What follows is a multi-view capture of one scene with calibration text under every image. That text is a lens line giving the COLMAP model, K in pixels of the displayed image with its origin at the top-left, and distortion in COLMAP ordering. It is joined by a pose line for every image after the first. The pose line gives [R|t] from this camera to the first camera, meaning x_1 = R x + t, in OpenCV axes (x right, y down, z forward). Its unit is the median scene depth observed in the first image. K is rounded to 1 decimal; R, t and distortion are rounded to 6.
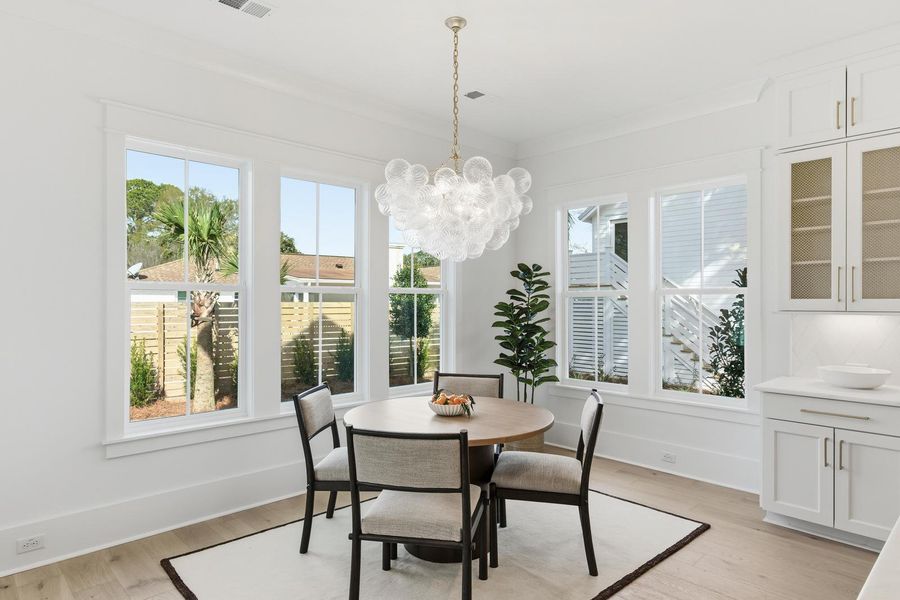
lens RADIAL K [[519.5, 0, 427.9], [0, 519.5, 300.3], [0, 0, 1]] dist [-0.001523, 0.000094]
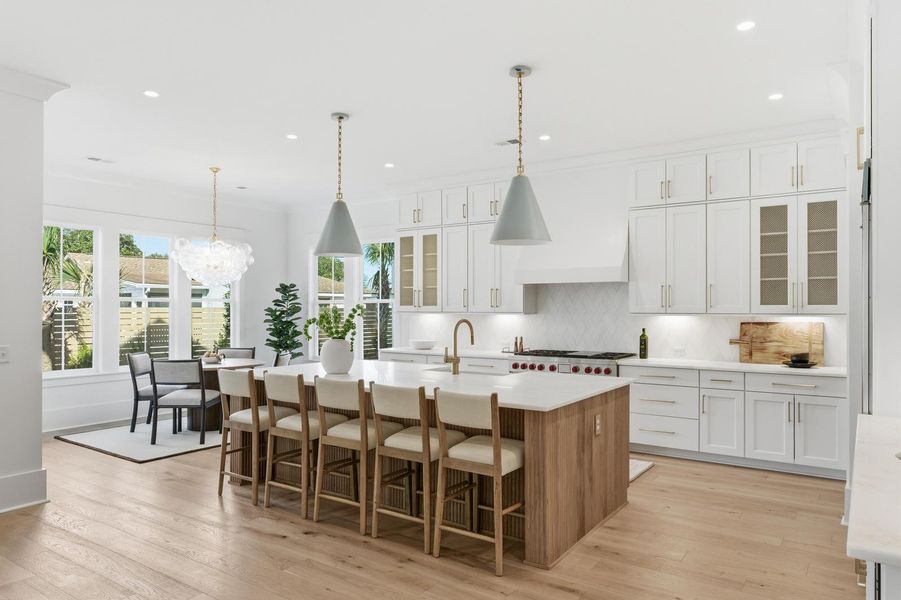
lens RADIAL K [[608.1, 0, 451.6], [0, 608.1, 304.6], [0, 0, 1]] dist [-0.003143, 0.000179]
pose [[0.973831, -0.001561, 0.227266, 0.265109], [0.001311, 0.999998, 0.001252, -0.006754], [-0.227268, -0.000921, 0.973832, -0.968708]]
